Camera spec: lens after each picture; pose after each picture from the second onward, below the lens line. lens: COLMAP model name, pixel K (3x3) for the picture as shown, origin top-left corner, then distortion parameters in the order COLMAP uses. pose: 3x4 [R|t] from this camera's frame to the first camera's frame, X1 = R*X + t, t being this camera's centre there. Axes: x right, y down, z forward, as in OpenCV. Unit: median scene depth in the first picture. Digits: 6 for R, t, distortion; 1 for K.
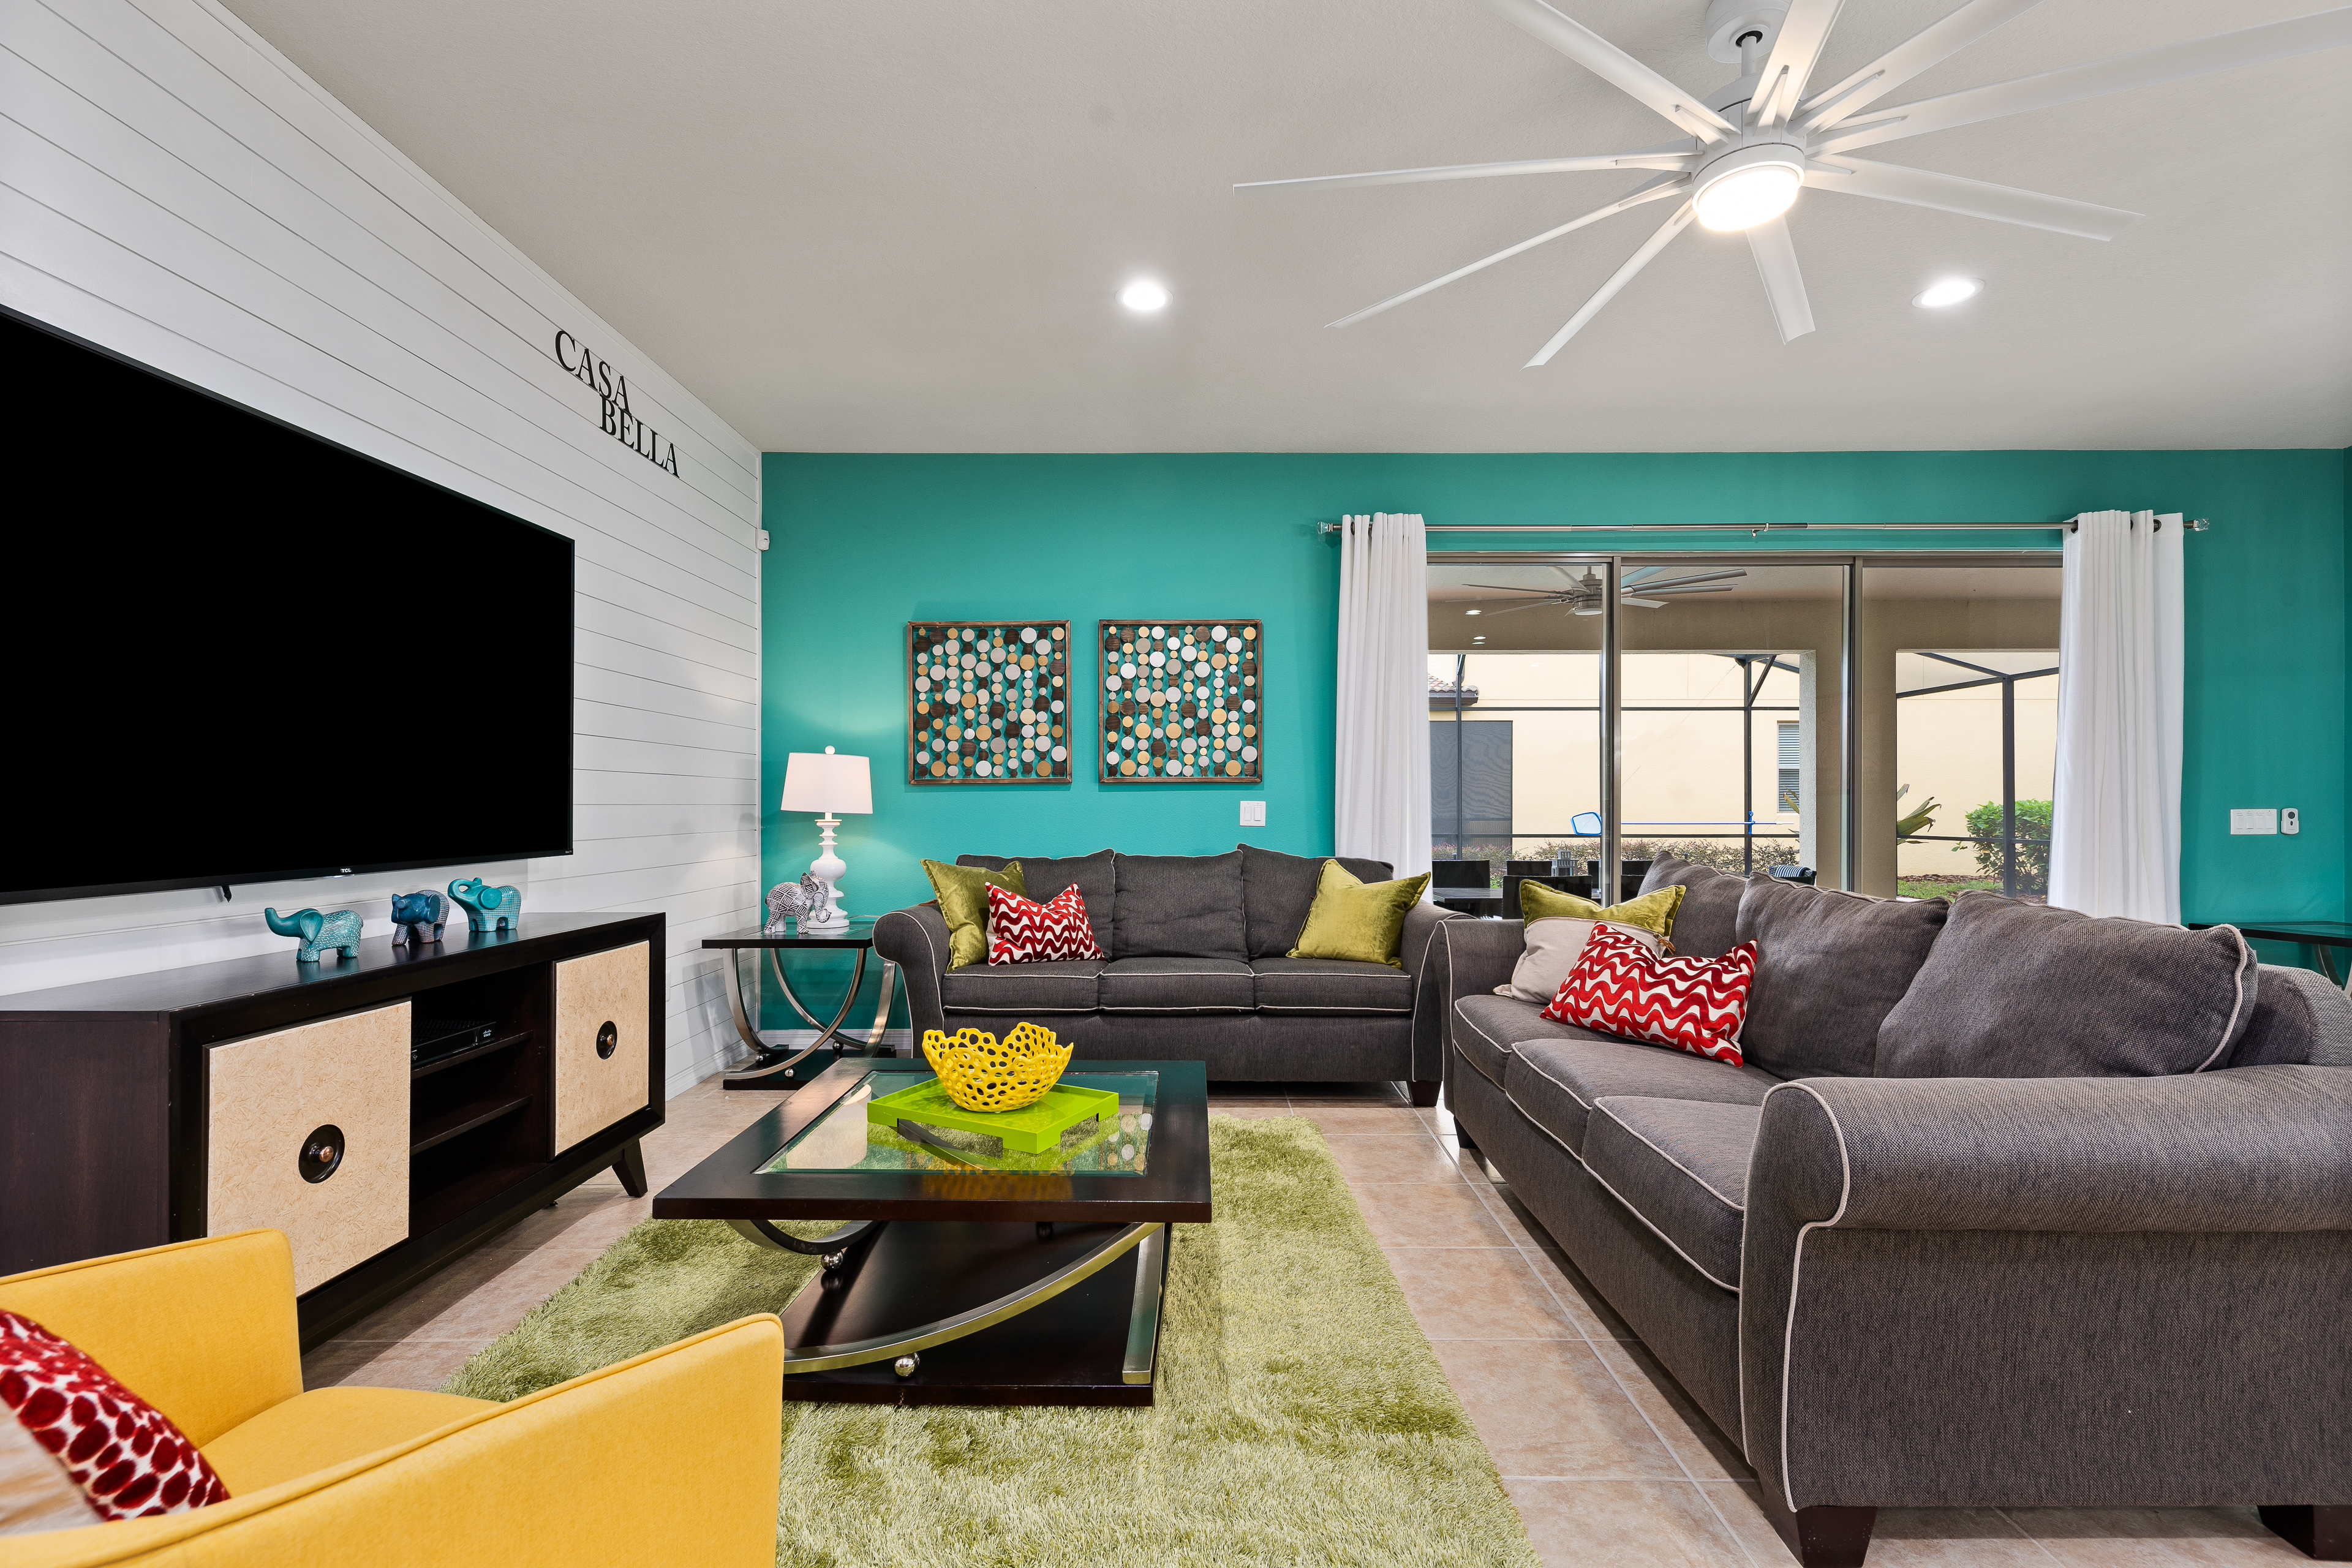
lens RADIAL K [[1046.6, 0, 1185.8], [0, 1046.6, 802.0], [0, 0, 1]] dist [0.012769, -0.000218]
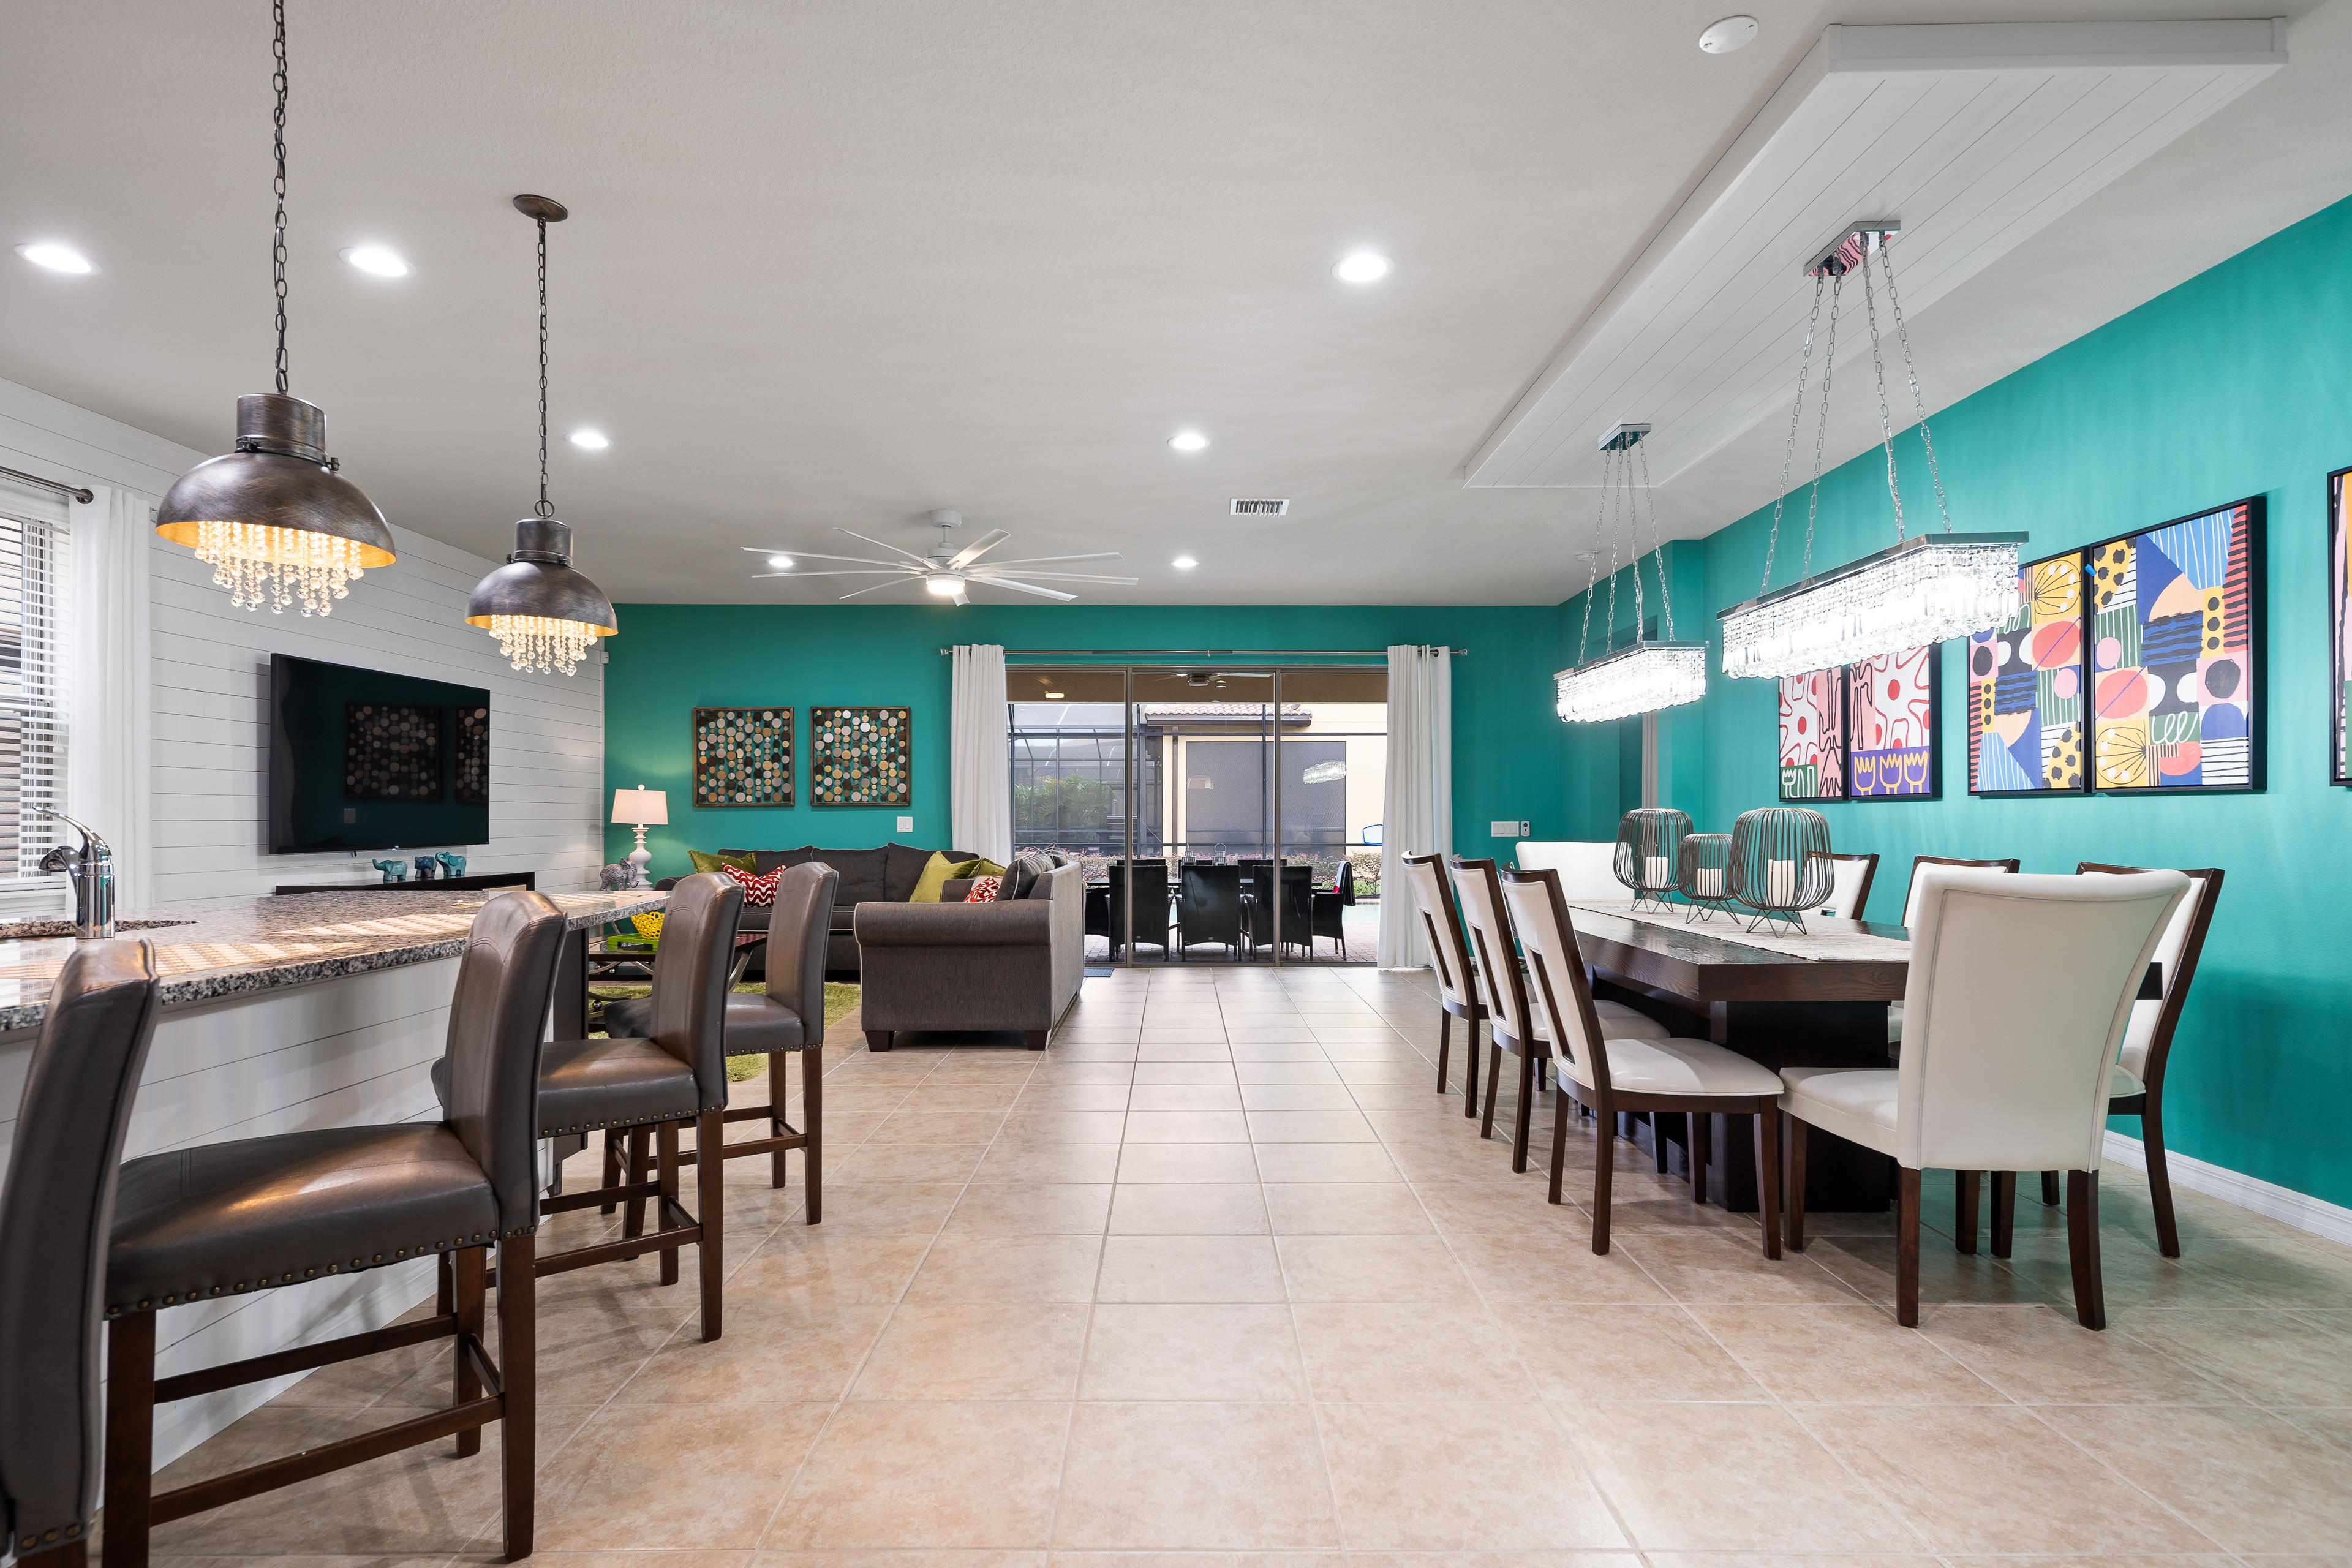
lens RADIAL K [[1151.6, 0, 1170.8], [0, 1151.6, 814.6], [0, 0, 1]] dist [0.011178, 0.002413]
pose [[0.999983, -0.000762, 0.005717, 0.492635], [0.000761, 1.000000, 0.000187, -0.004547], [-0.005717, -0.000183, 0.999984, -0.848893]]
